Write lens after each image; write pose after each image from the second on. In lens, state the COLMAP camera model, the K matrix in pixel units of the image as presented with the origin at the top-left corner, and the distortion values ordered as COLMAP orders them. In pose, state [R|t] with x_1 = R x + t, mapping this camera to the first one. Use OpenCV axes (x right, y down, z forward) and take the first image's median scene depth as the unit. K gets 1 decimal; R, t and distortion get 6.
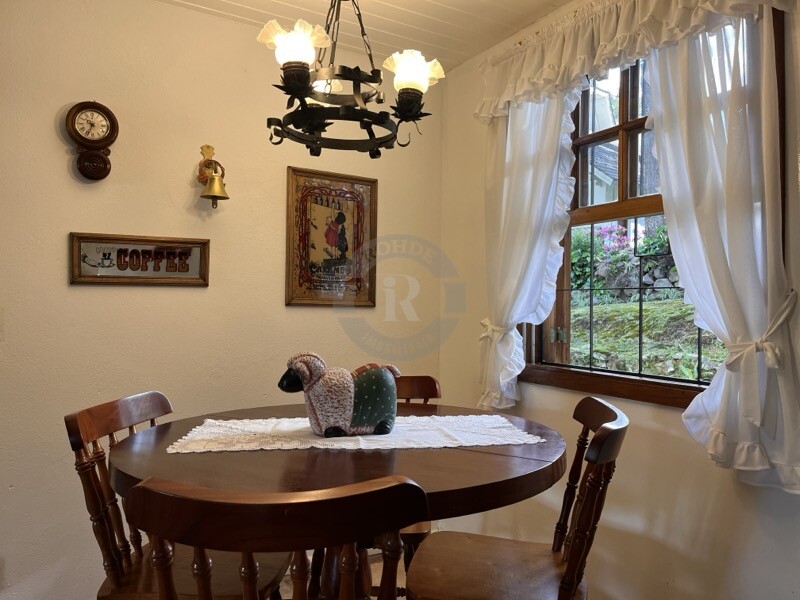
lens RADIAL K [[605.6, 0, 401.7], [0, 605.6, 316.7], [0, 0, 1]] dist [0.056847, -0.077879]
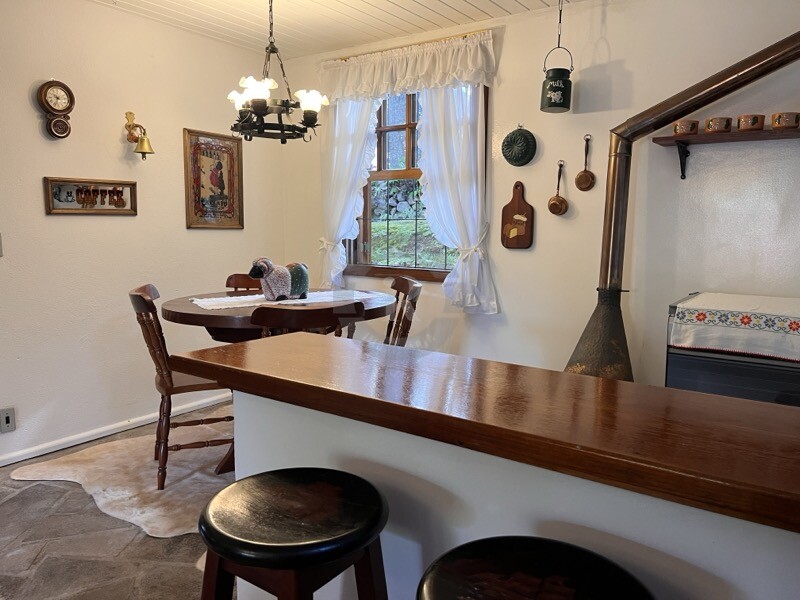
lens RADIAL K [[605.6, 0, 398.2], [0, 605.6, 294.4], [0, 0, 1]] dist [0.056847, -0.077879]
pose [[0.915966, -0.047727, 0.398406, -0.347624], [0.006993, 0.994649, 0.103075, -0.009373], [-0.401194, -0.091627, 0.911399, -0.564731]]
